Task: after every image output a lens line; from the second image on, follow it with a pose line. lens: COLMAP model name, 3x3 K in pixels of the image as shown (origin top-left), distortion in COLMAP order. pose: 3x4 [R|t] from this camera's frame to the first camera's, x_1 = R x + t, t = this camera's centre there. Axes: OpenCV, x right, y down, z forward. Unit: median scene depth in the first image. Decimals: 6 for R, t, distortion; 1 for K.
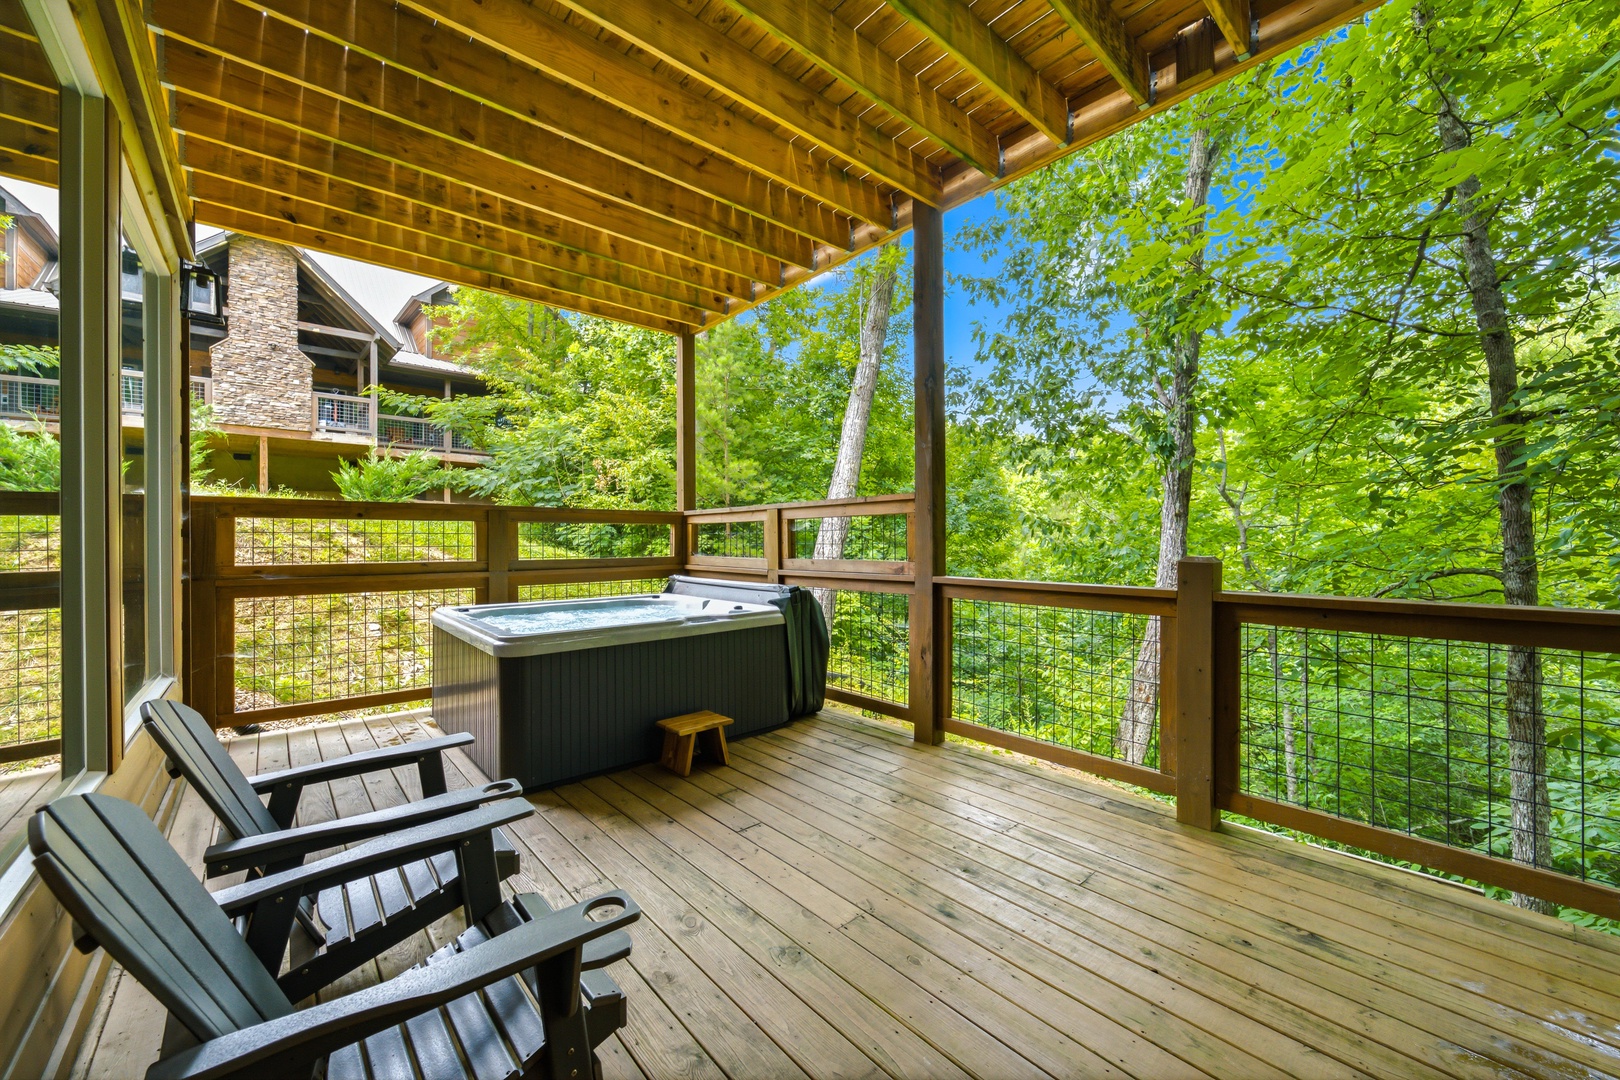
lens RADIAL K [[620.5, 0, 810.0], [0, 620.5, 540.0], [0, 0, 1]] dist [-0.000904, 0.000019]
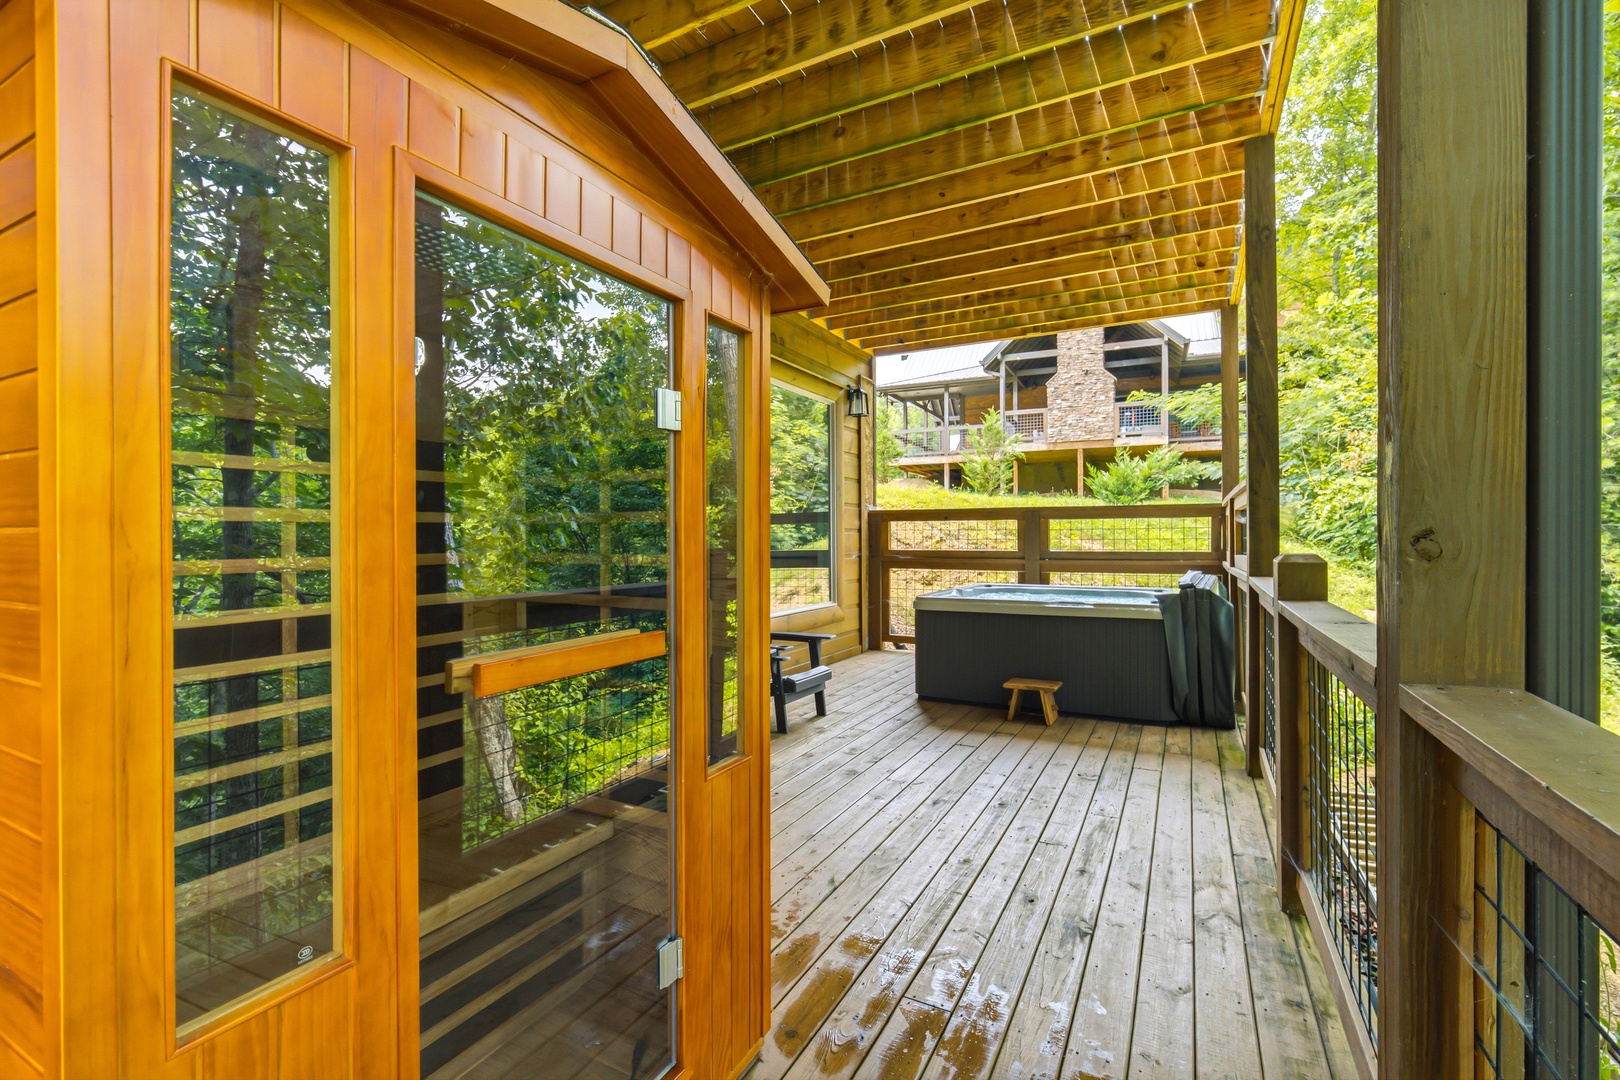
lens RADIAL K [[711.2, 0, 808.5], [0, 711.2, 534.7], [0, 0, 1]] dist [0.000103, 0.000043]
pose [[0.345067, -0.002542, -0.938575, 0.931445], [0.005301, 0.999986, -0.000759, -0.001268], [0.938563, -0.004714, 0.345076, 0.101854]]
